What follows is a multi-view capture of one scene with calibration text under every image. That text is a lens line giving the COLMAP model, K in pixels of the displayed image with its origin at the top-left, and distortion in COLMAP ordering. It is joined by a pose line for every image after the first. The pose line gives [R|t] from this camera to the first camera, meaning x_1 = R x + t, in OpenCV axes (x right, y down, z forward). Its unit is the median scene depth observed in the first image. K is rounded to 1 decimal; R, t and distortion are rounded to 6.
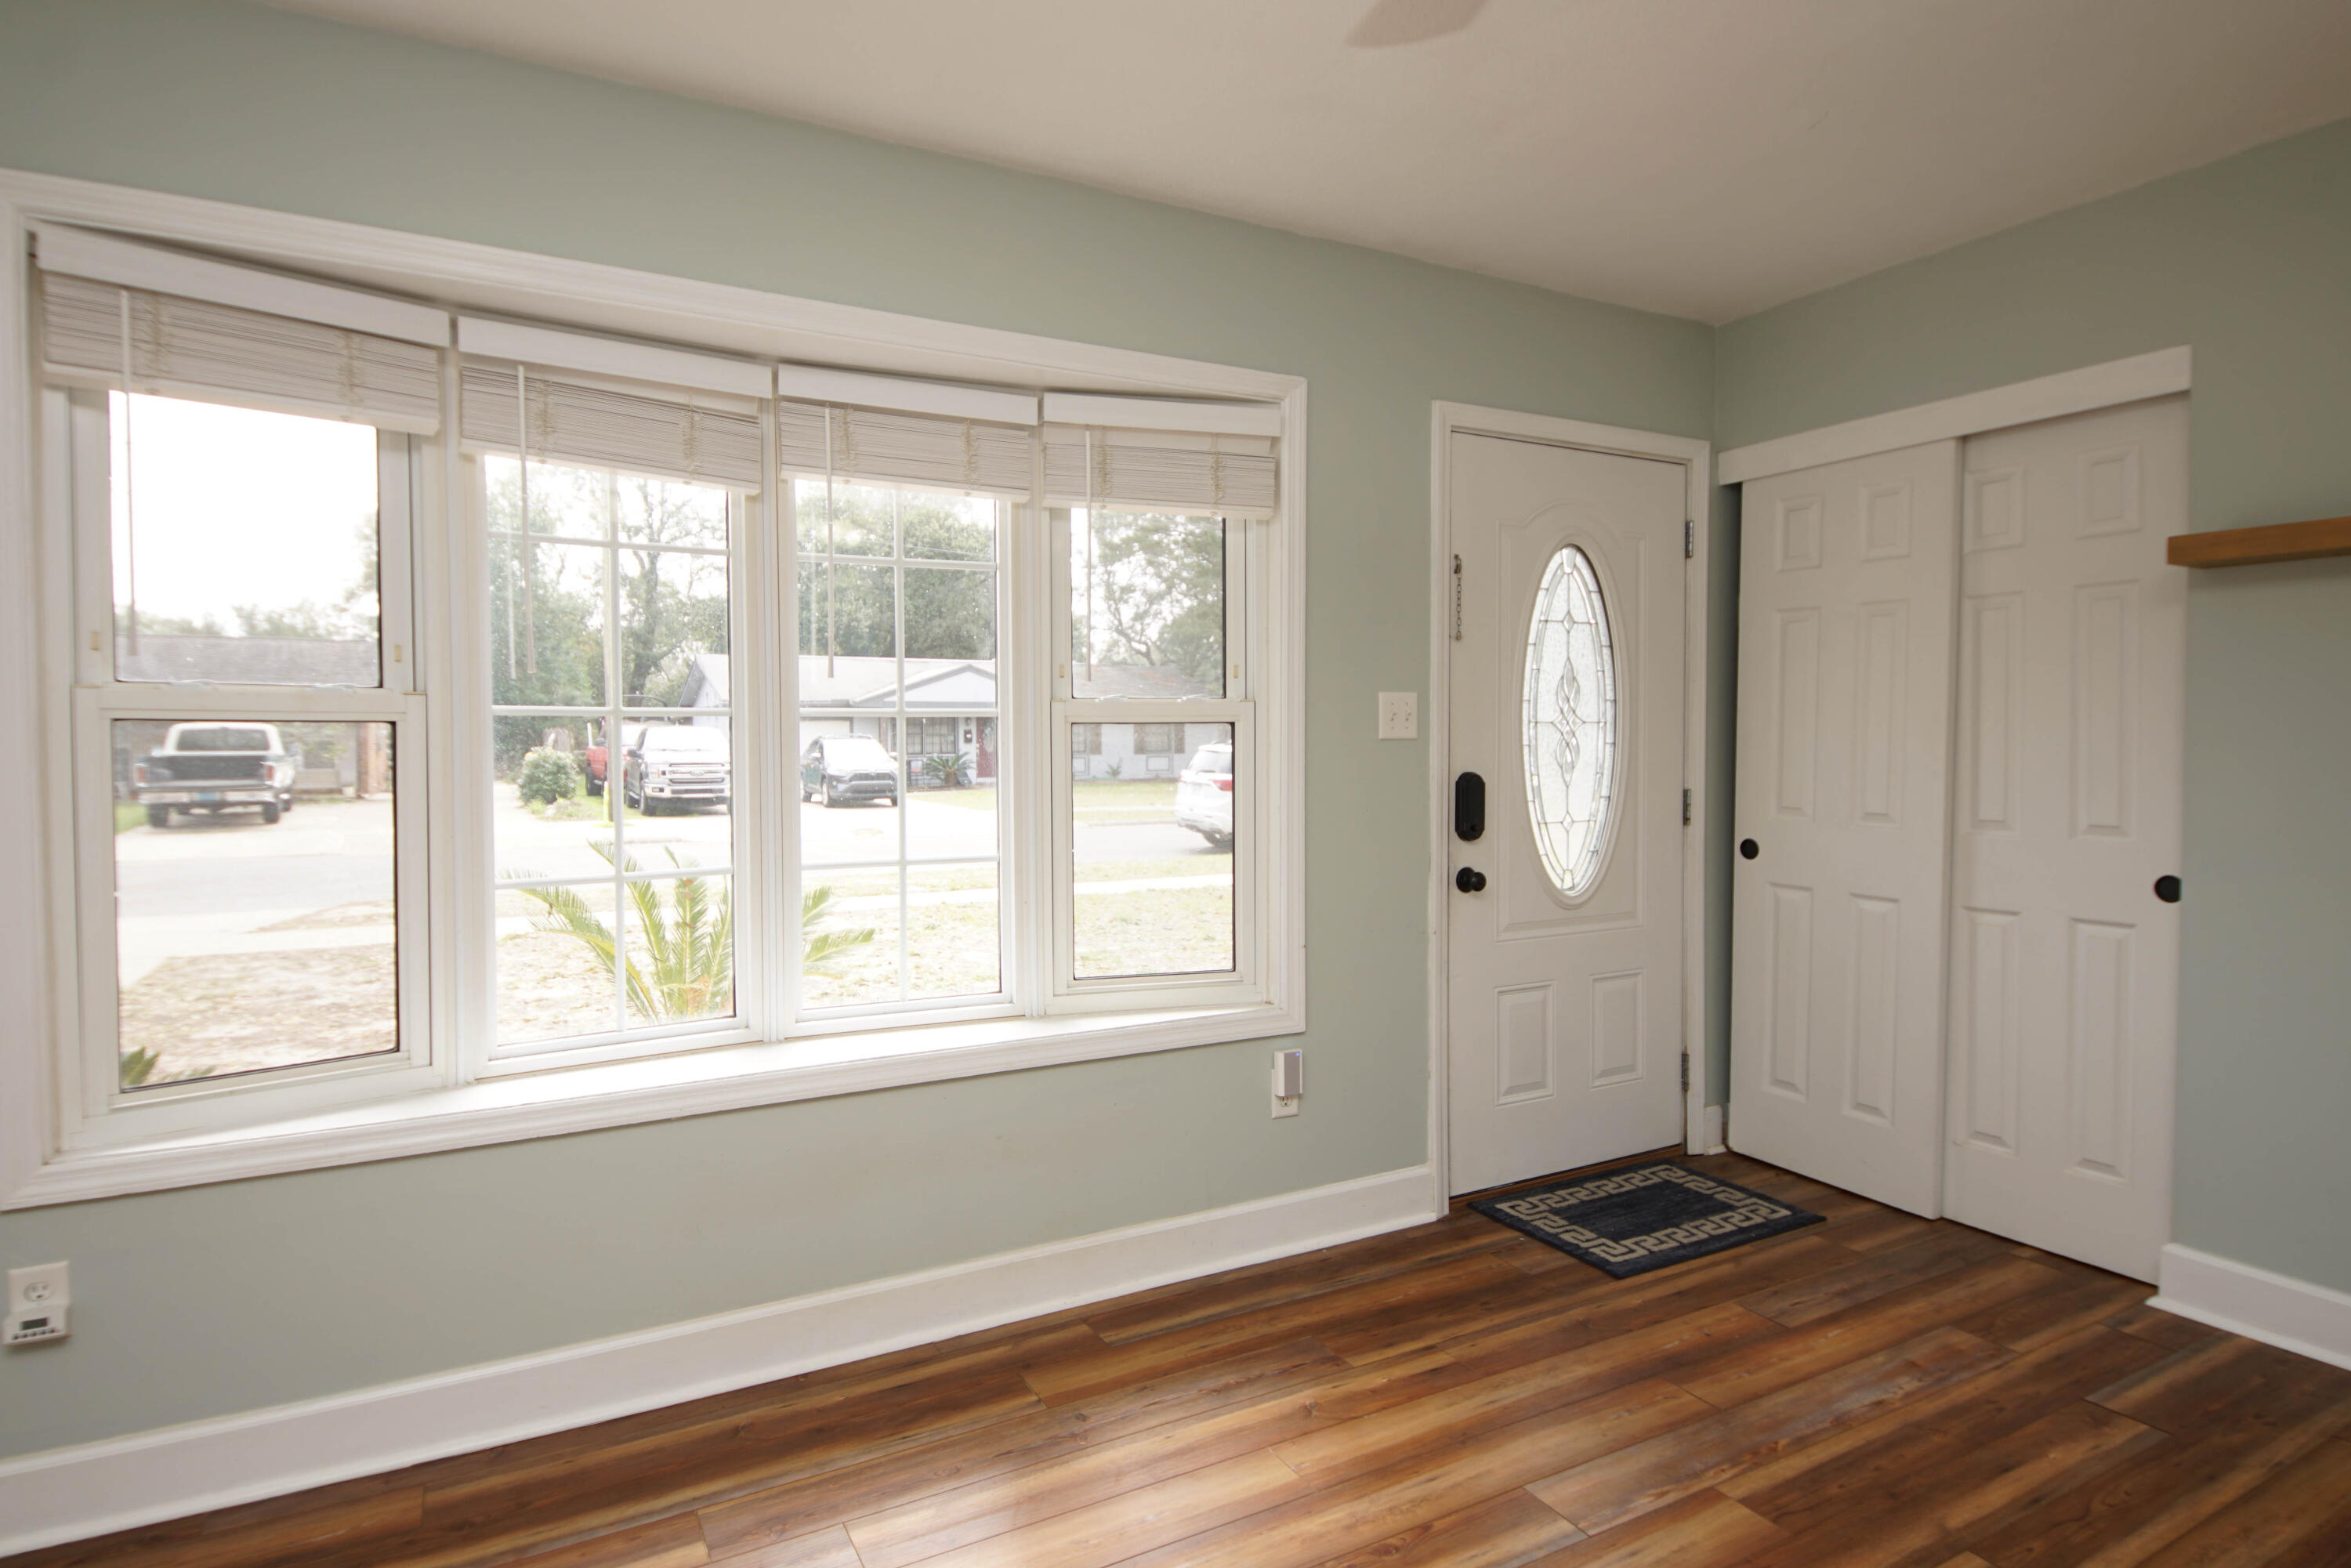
lens RADIAL K [[1258.5, 0, 1154.6], [0, 1258.5, 777.2], [0, 0, 1]] dist [0.037934, -0.035696]
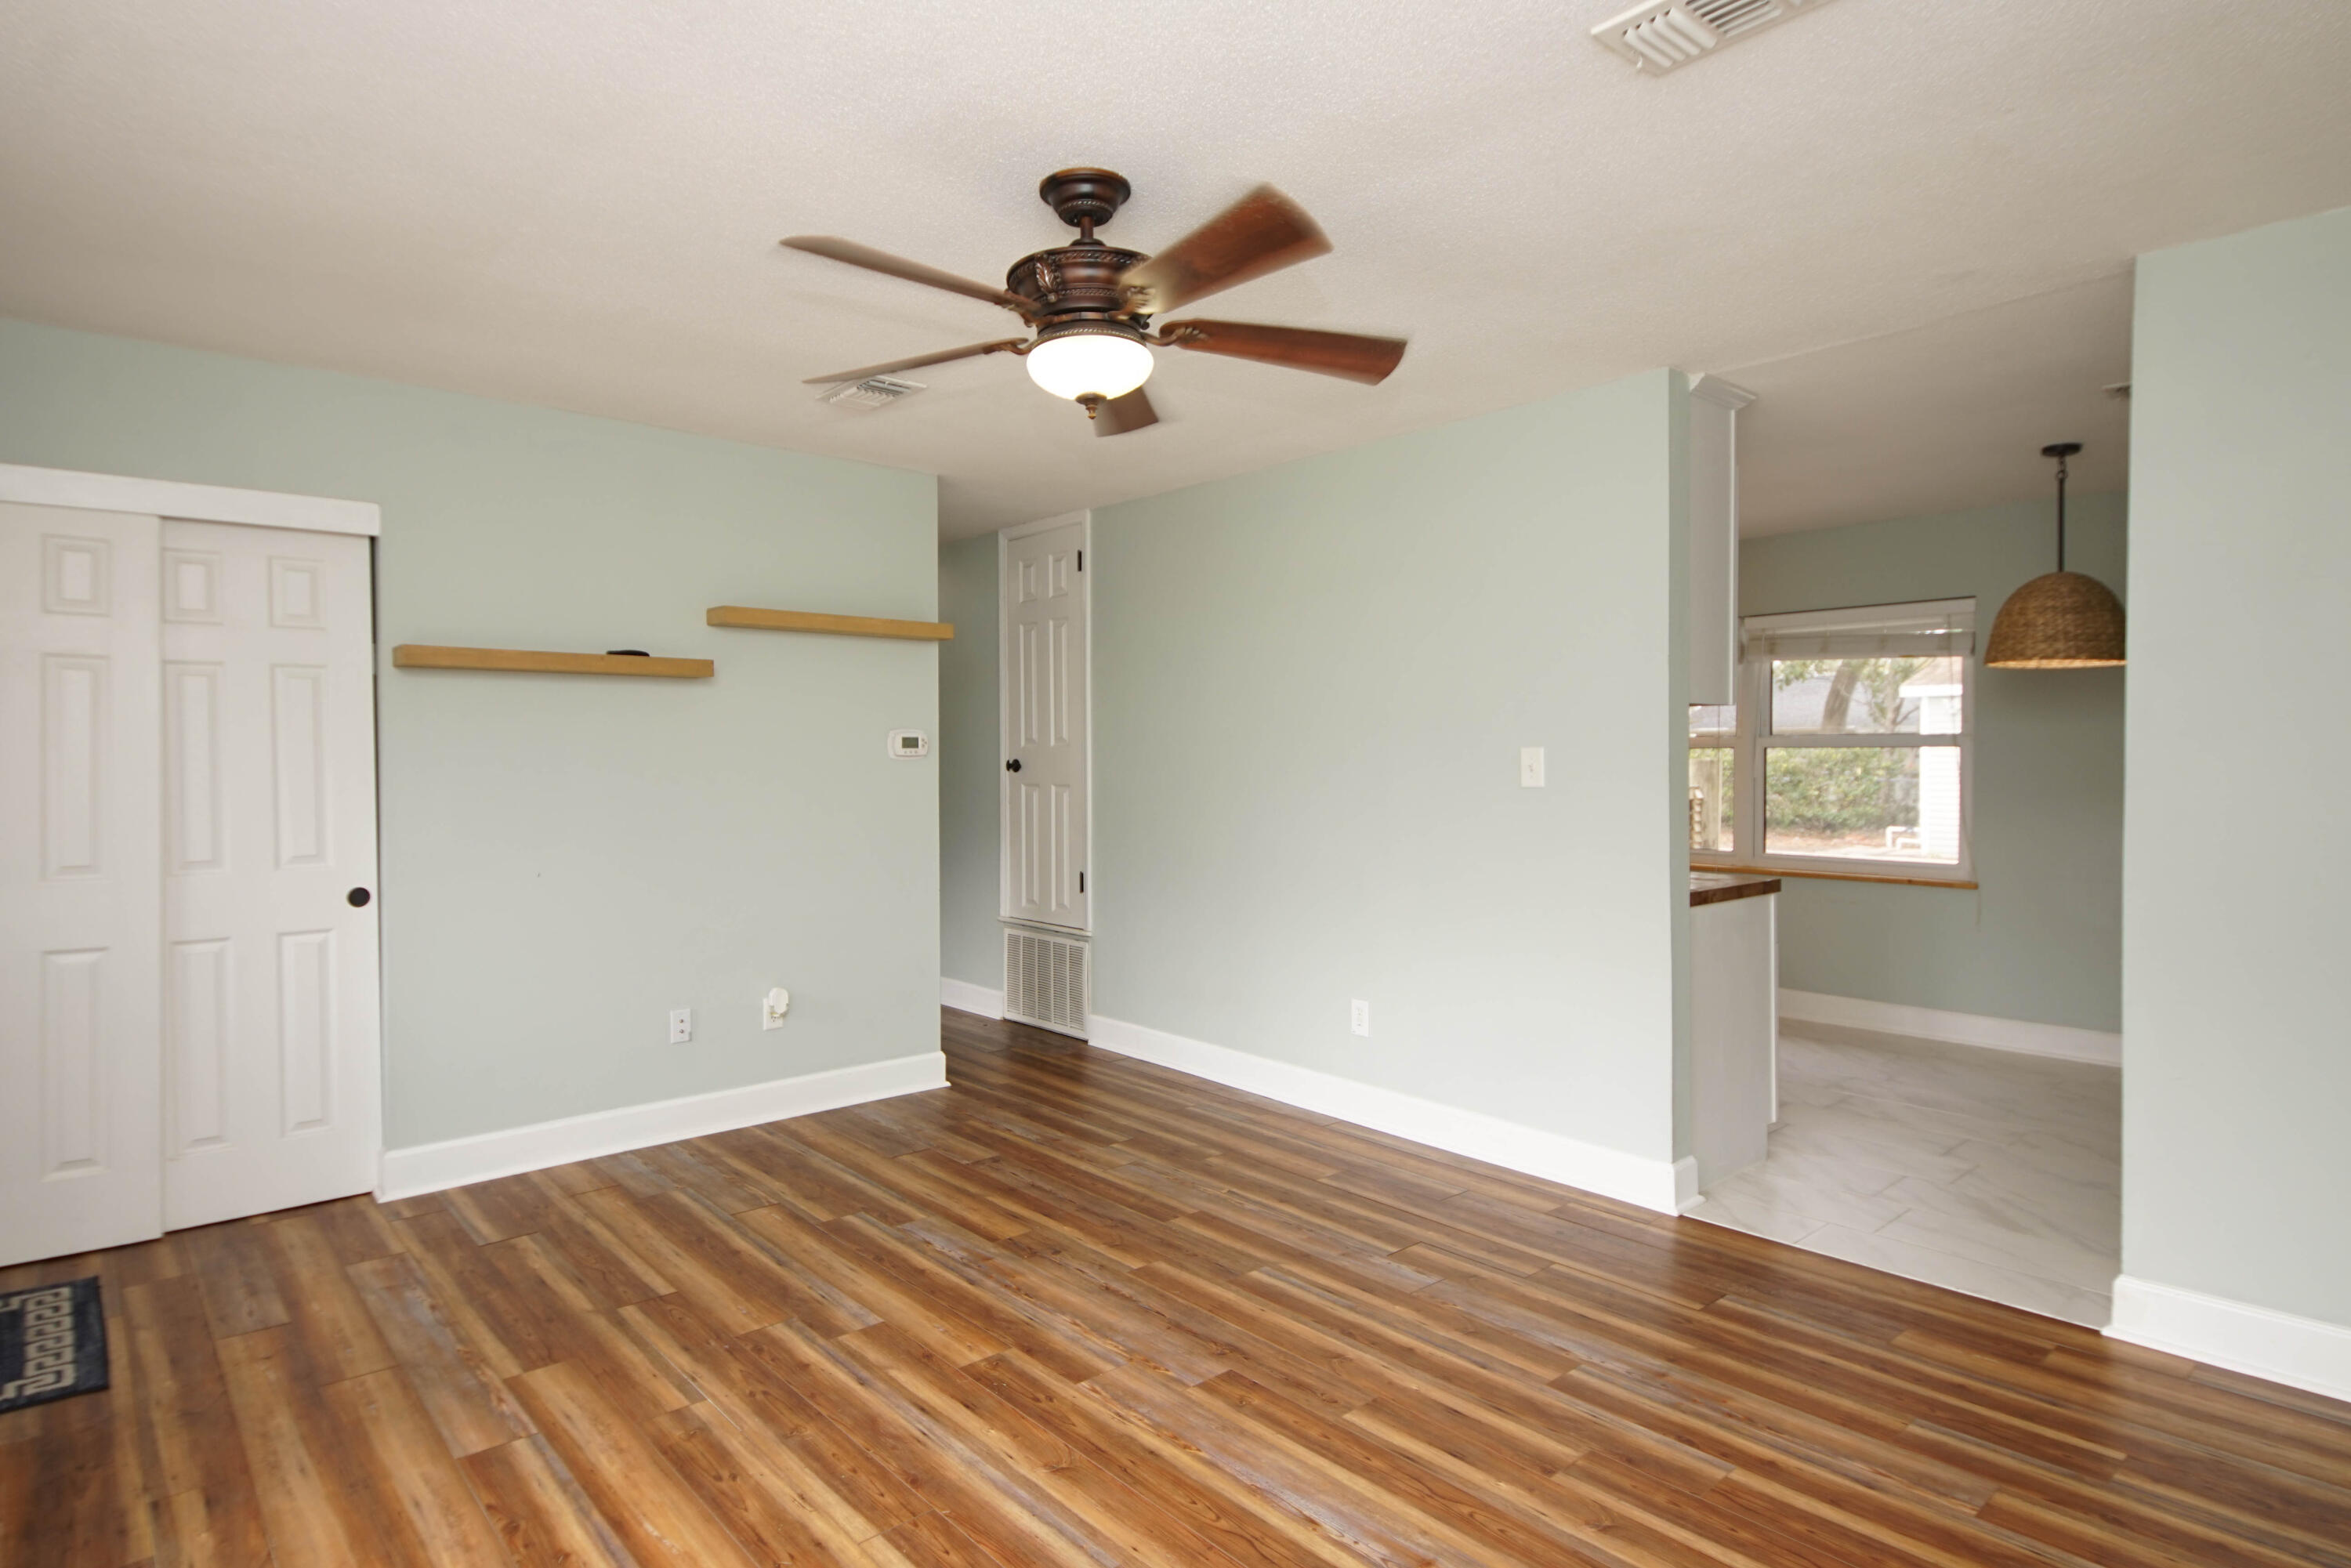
lens RADIAL K [[1258.5, 0, 1154.6], [0, 1258.5, 777.2], [0, 0, 1]] dist [0.037934, -0.035696]
pose [[-0.218262, -0.012959, 0.975804, -0.661849], [0.036953, 0.999085, 0.021534, -0.035560], [-0.975190, 0.040759, -0.217583, 0.429423]]
